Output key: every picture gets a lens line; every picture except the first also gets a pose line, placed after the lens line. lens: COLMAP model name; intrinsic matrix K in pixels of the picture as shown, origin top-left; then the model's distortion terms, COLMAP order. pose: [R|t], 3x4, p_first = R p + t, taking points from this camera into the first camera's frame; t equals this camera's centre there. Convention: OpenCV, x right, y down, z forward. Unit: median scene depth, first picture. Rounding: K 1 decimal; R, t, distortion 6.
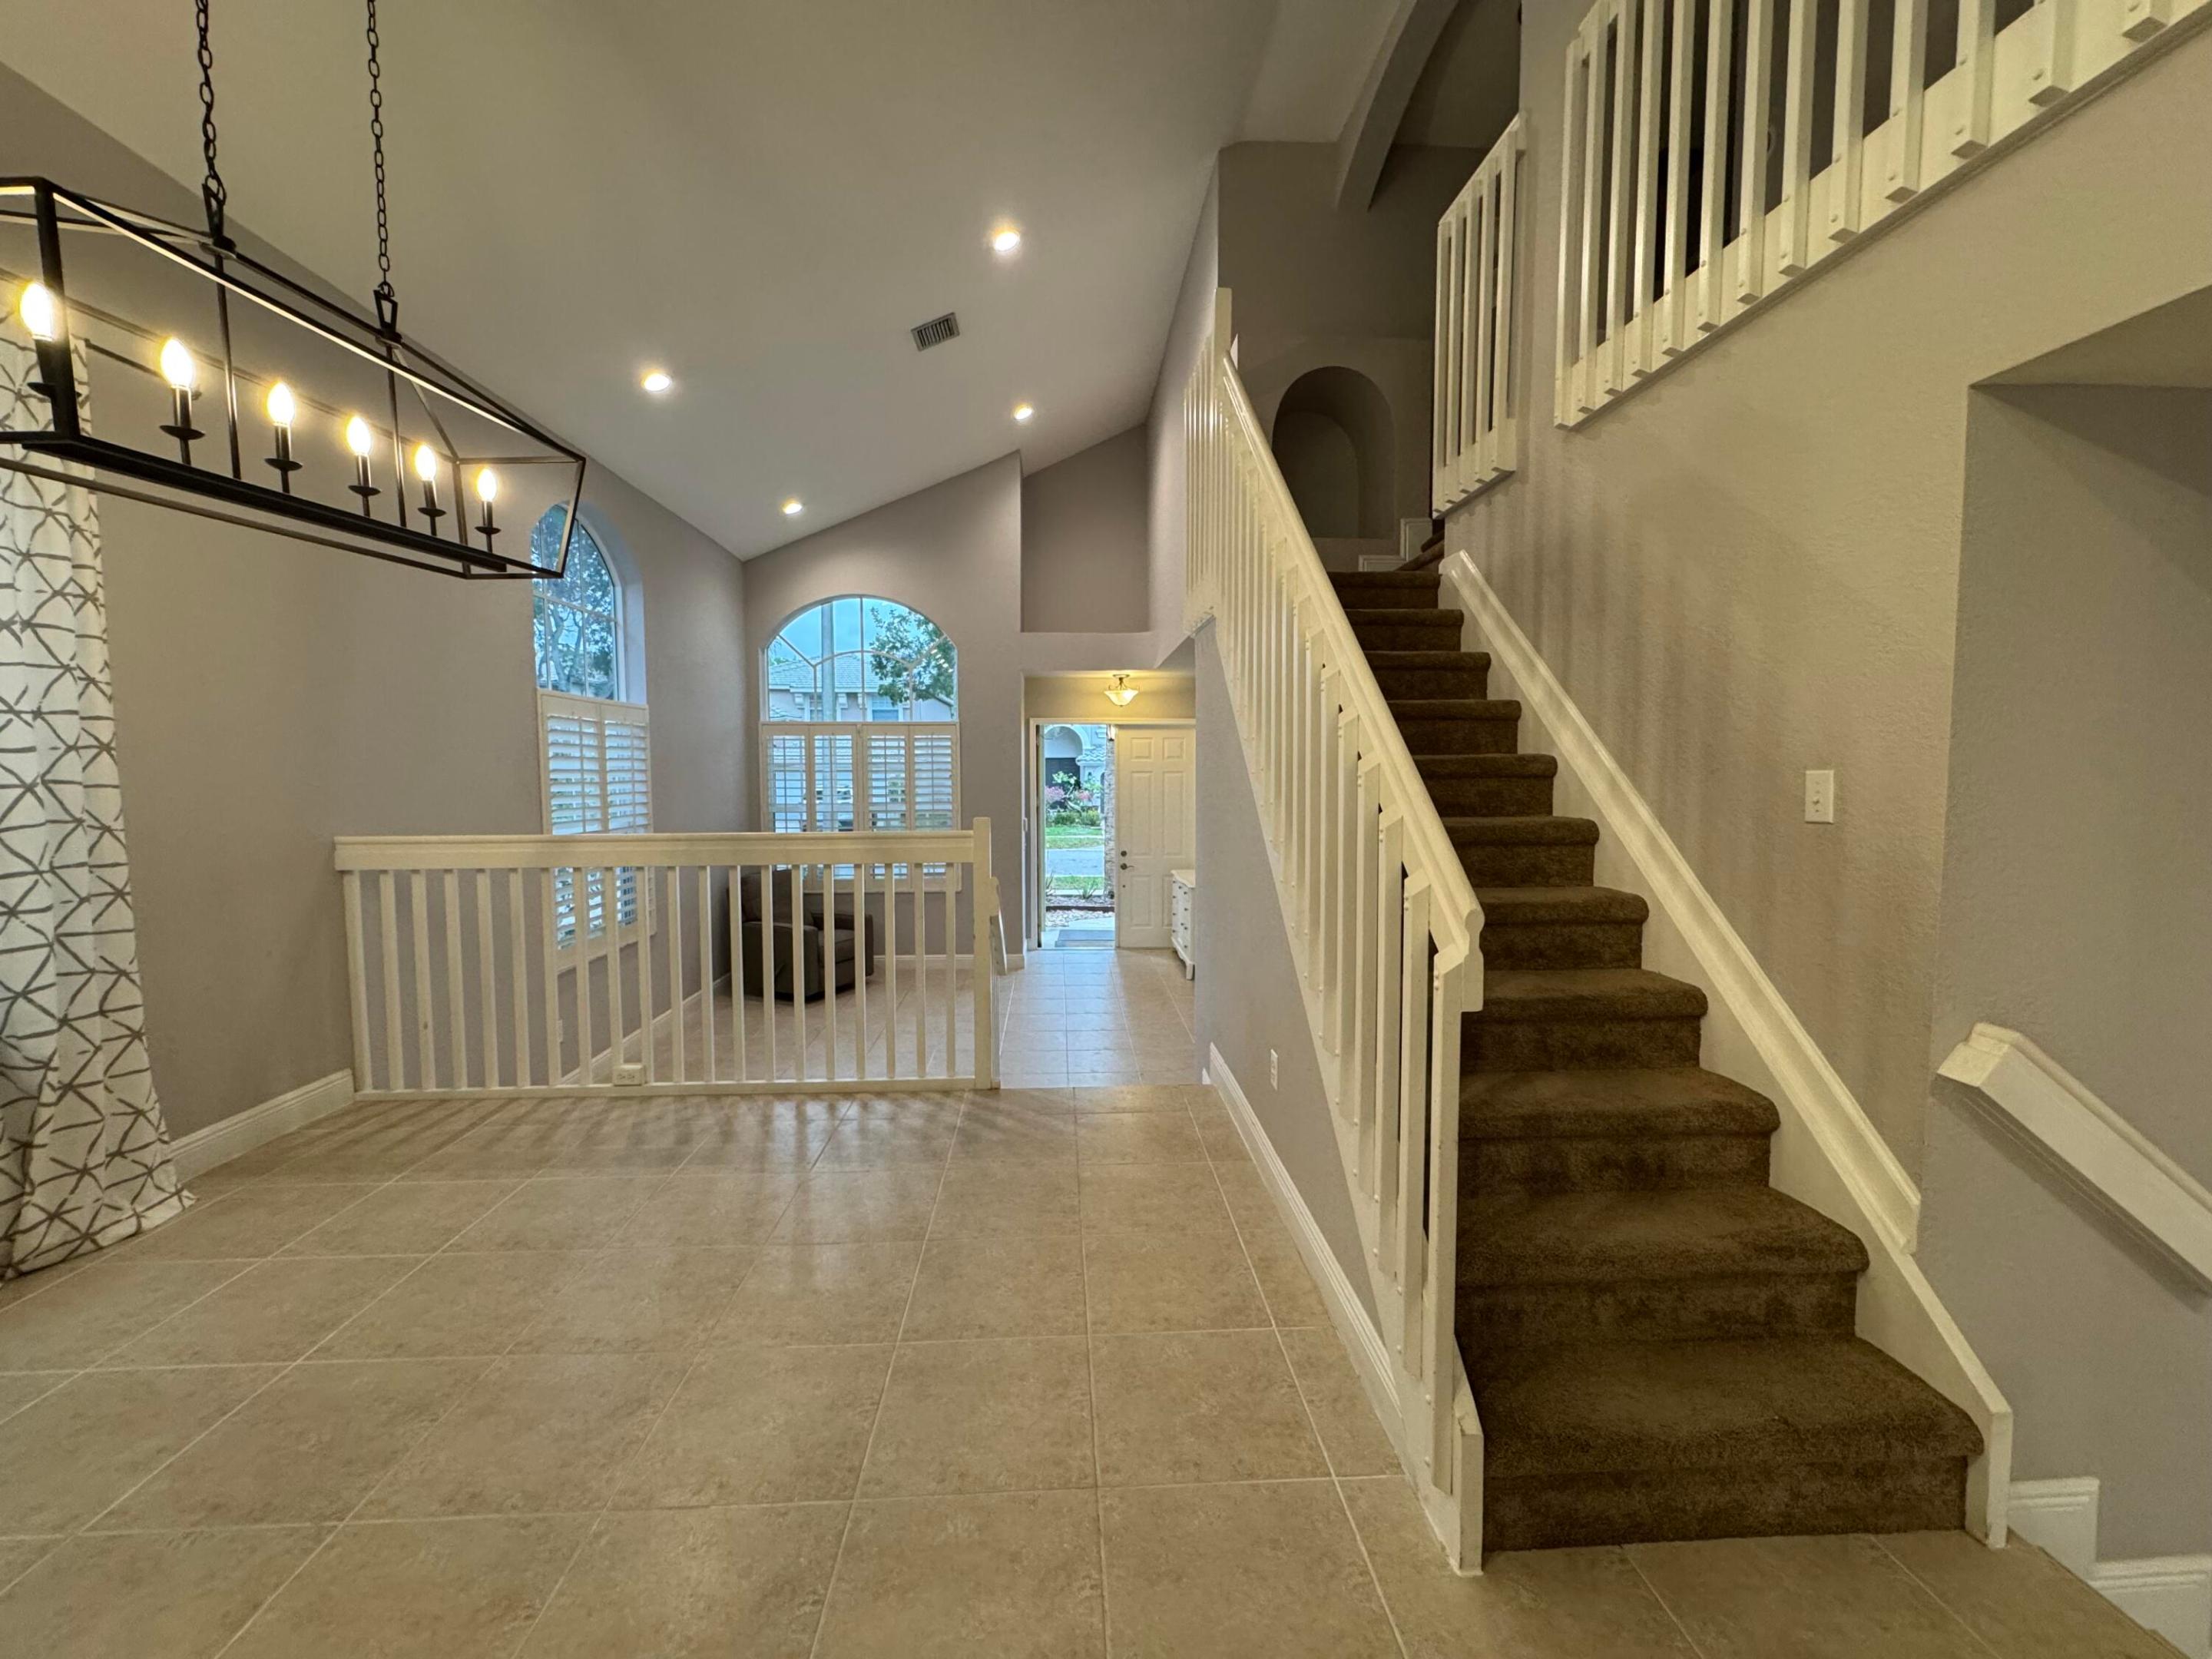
lens RADIAL K [[879.3, 0, 1107.1], [0, 879.3, 823.5], [0, 0, 1]] dist [-0.002792, 0.000328]
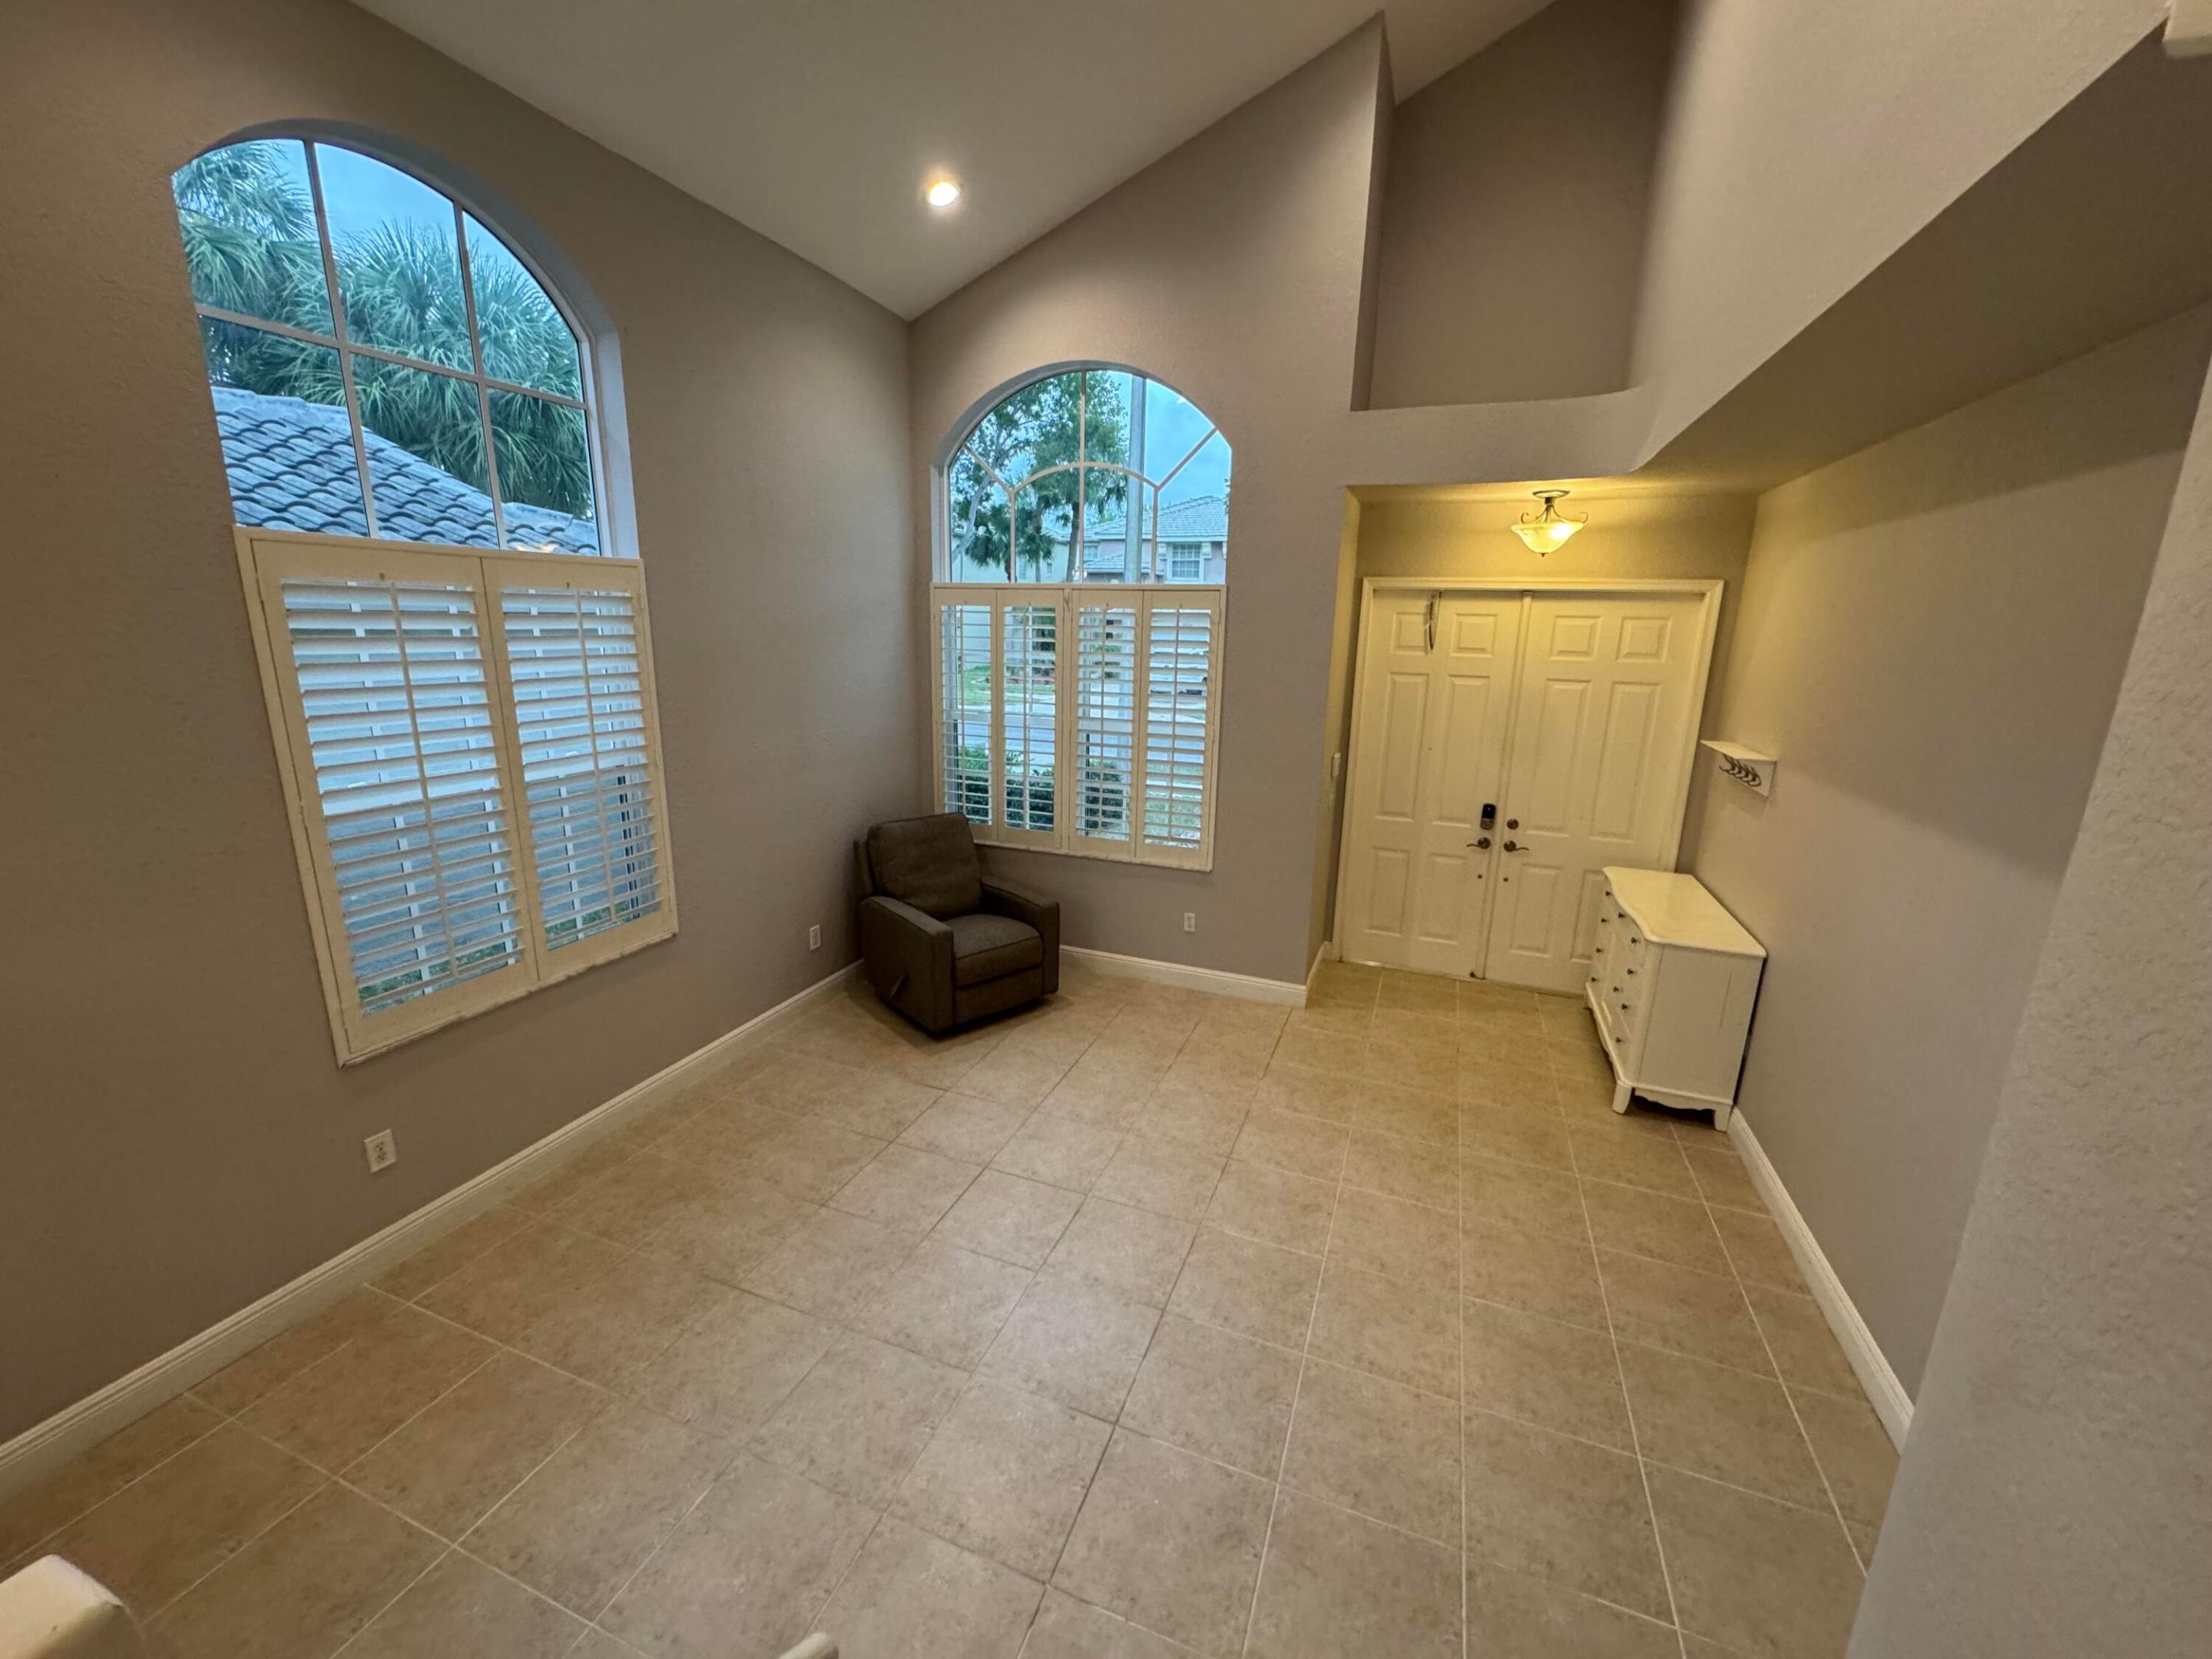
lens RADIAL K [[879.3, 0, 1103.5], [0, 879.3, 828.7], [0, 0, 1]] dist [-0.002792, 0.000328]
pose [[0.911281, 0.113916, -0.395714, 0.003649], [-0.046225, 0.983199, 0.176588, -0.057013], [0.409182, -0.142629, 0.901237, 0.425648]]
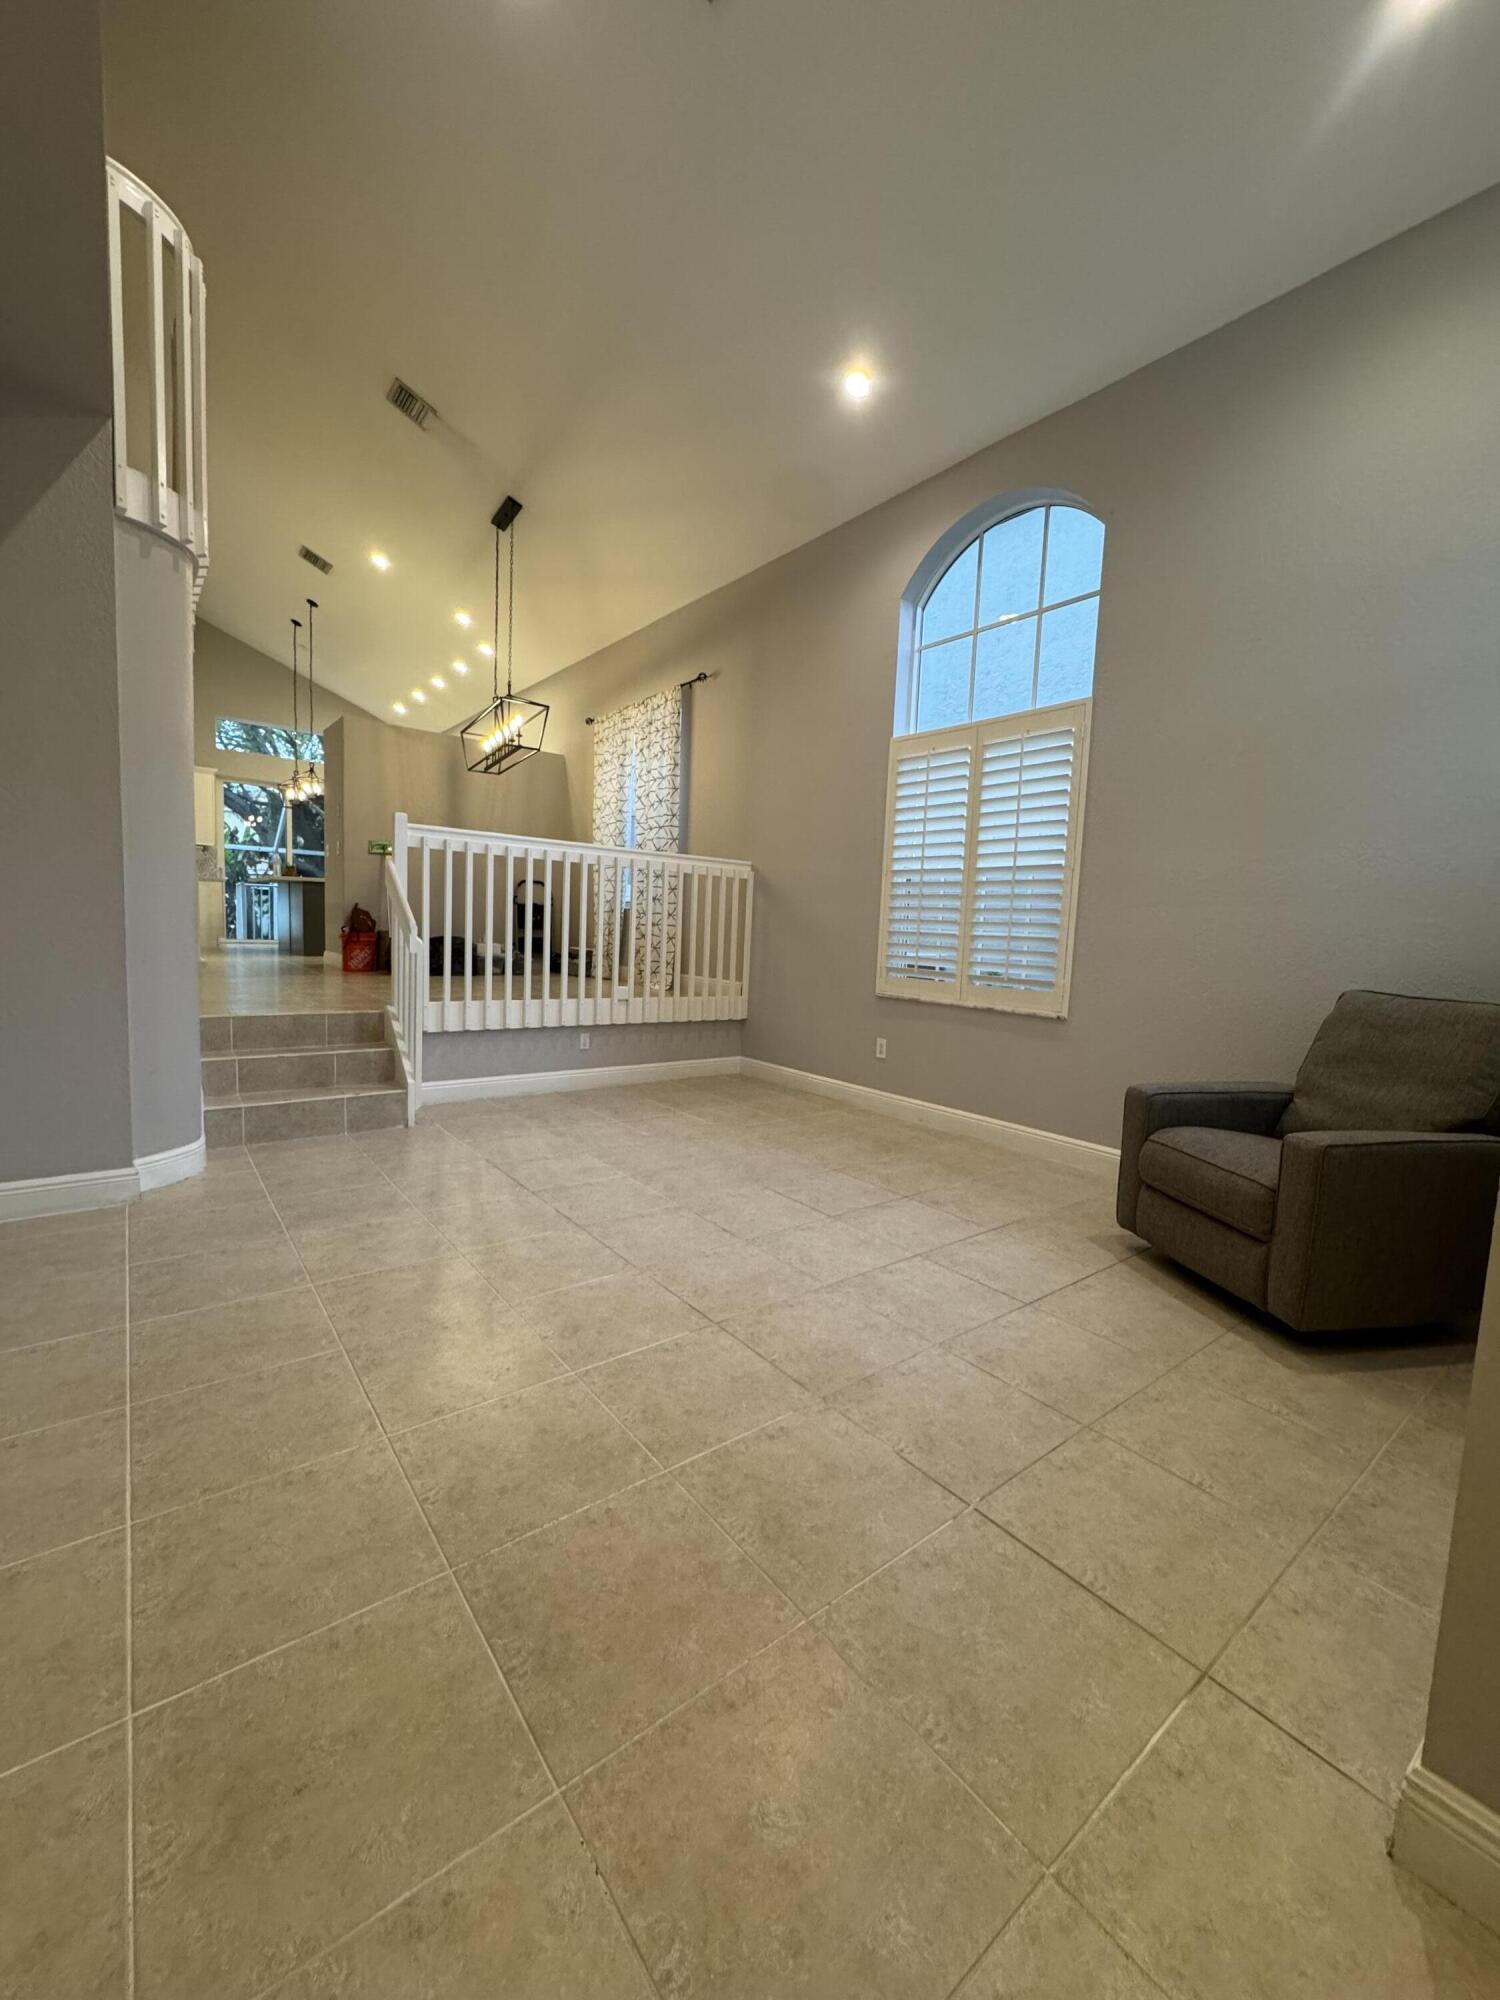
lens RADIAL K [[795.0, 0, 751.4], [0, 795.0, 997.6], [0, 0, 1]] dist [-0.002792, 0.000328]
pose [[-0.817932, 0.016306, -0.575084, 0.053776], [-0.079249, 0.986876, 0.140696, 0.027285], [0.569831, 0.160654, -0.805905, 1.040917]]
